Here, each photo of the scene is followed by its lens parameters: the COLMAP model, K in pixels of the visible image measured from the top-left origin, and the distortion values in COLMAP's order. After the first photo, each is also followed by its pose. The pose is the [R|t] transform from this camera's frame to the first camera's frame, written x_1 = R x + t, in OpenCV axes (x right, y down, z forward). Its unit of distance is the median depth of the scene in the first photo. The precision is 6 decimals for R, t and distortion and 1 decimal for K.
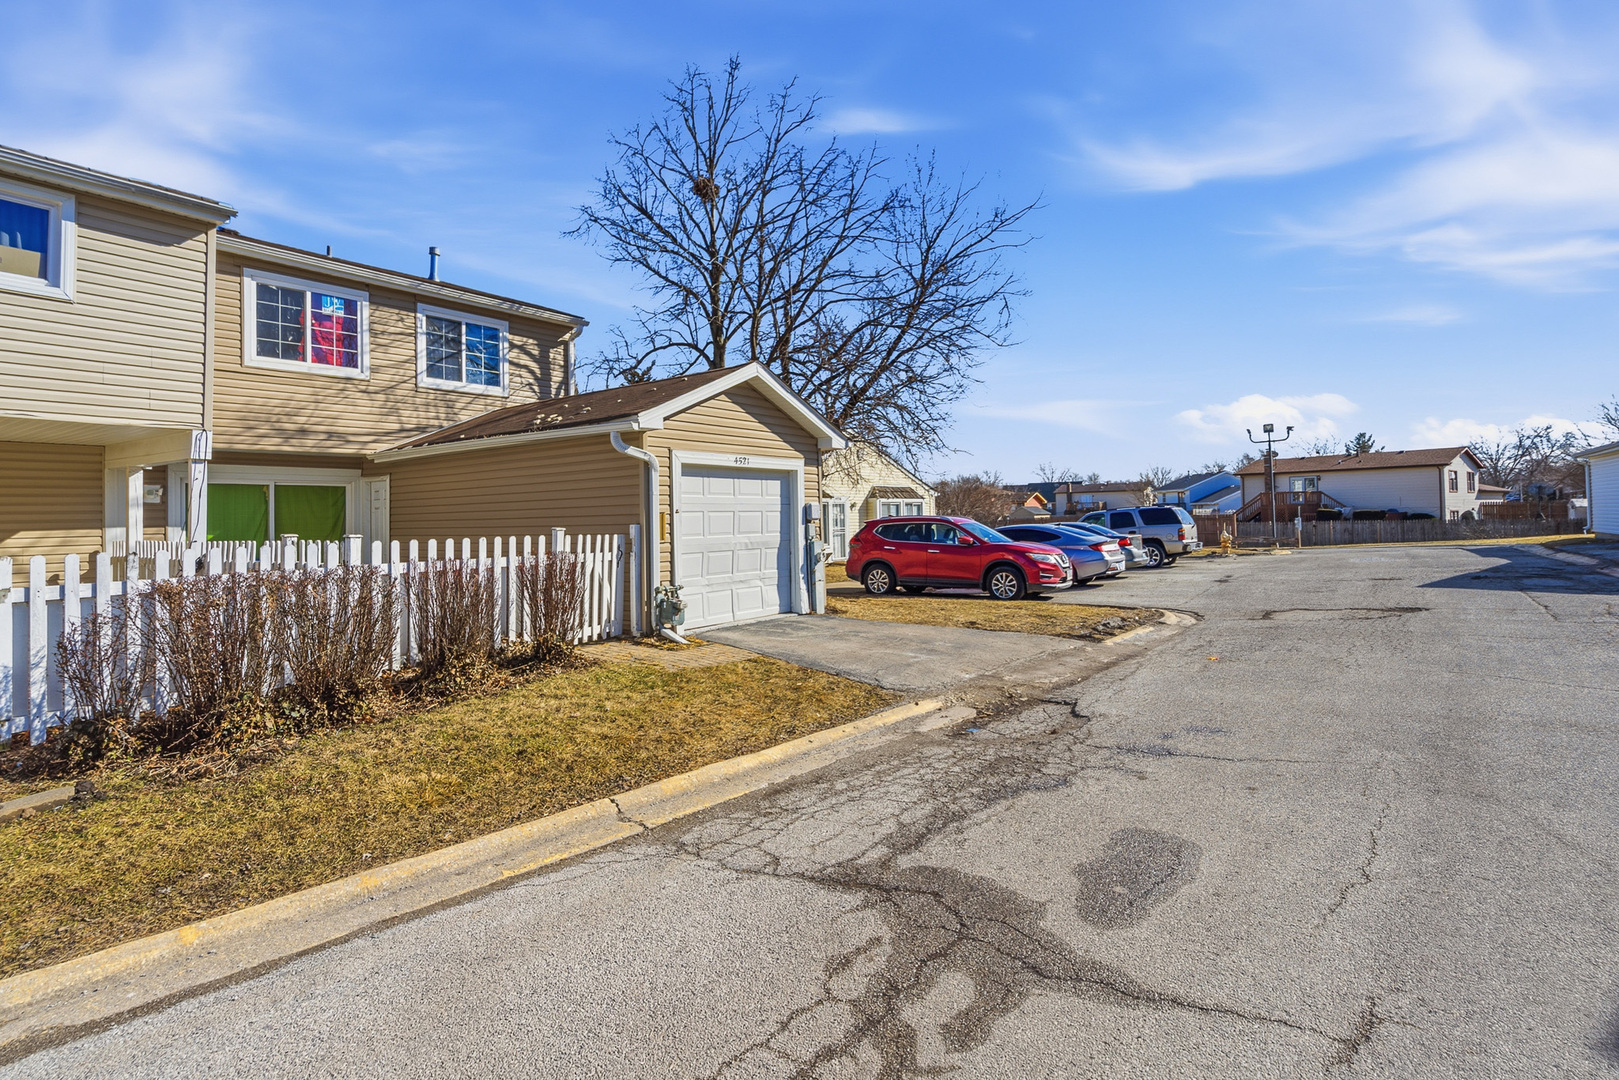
lens RADIAL K [[731.9, 0, 809.4], [0, 731.9, 525.4], [0, 0, 1]] dist [0.002838, 0.000225]
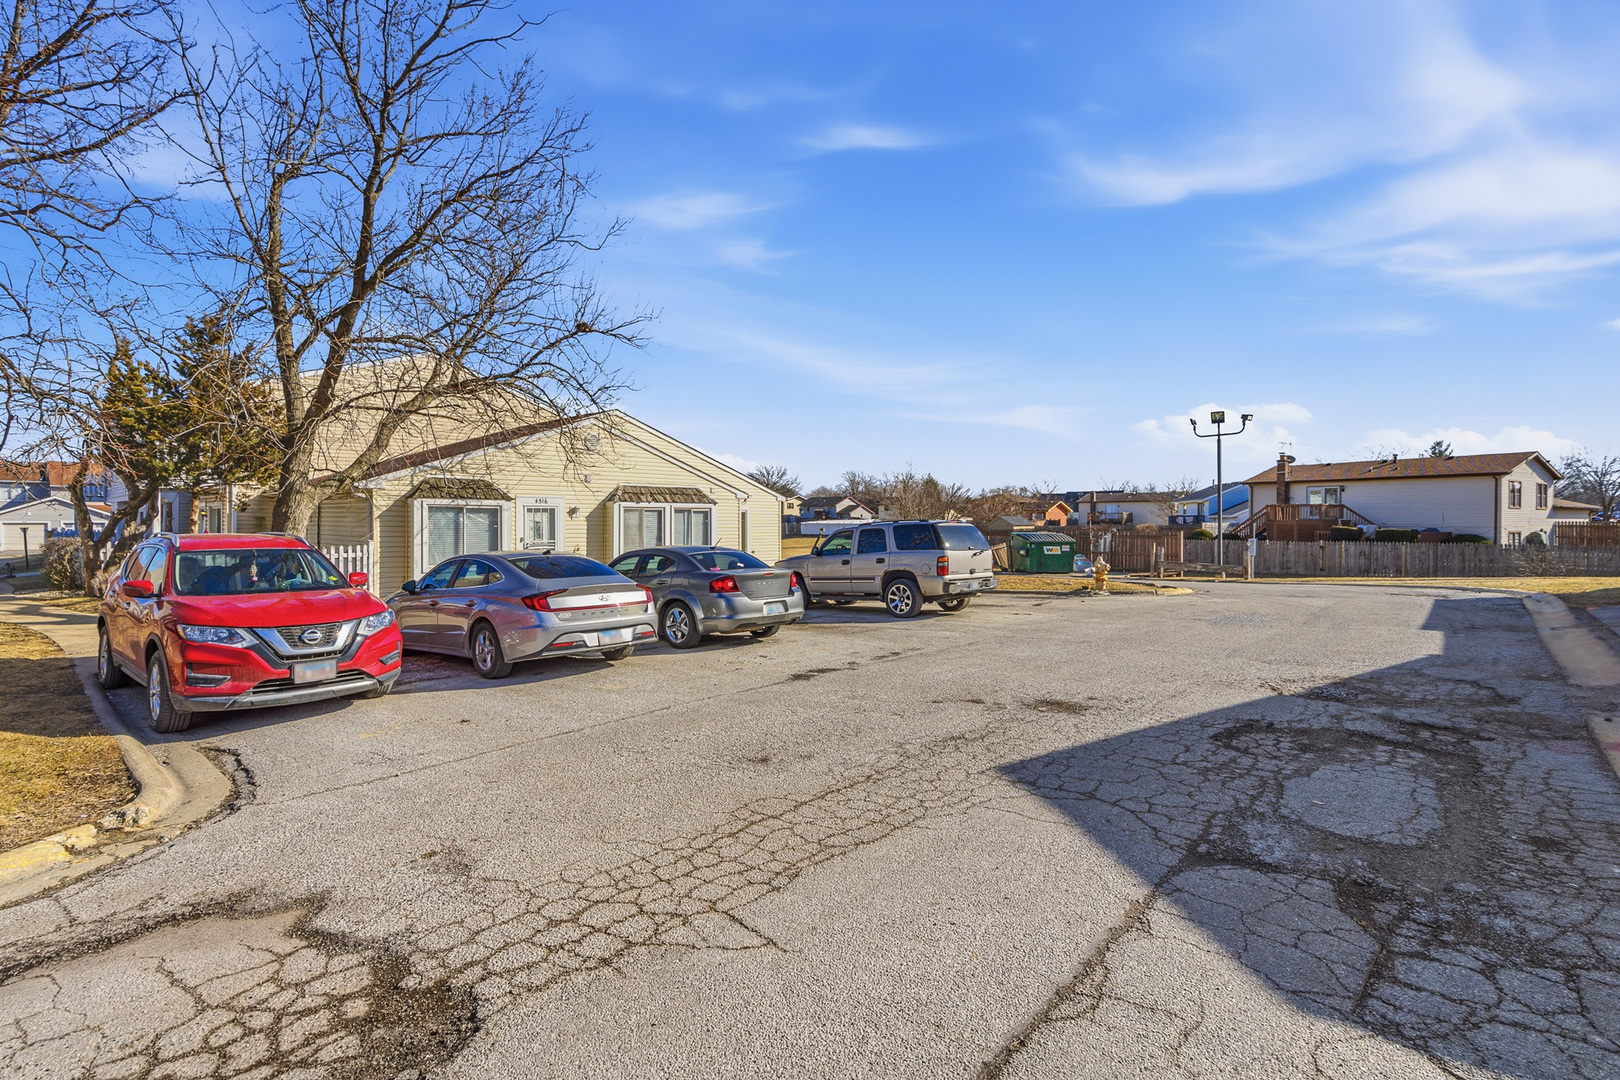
lens RADIAL K [[732.4, 0, 802.8], [0, 732.4, 532.6], [0, 0, 1]] dist [0.002838, 0.000225]
pose [[0.996511, 0.019955, -0.081036, 0.173043], [-0.019778, 0.999800, 0.002993, -0.006262], [0.081079, -0.001380, 0.996707, 0.143703]]
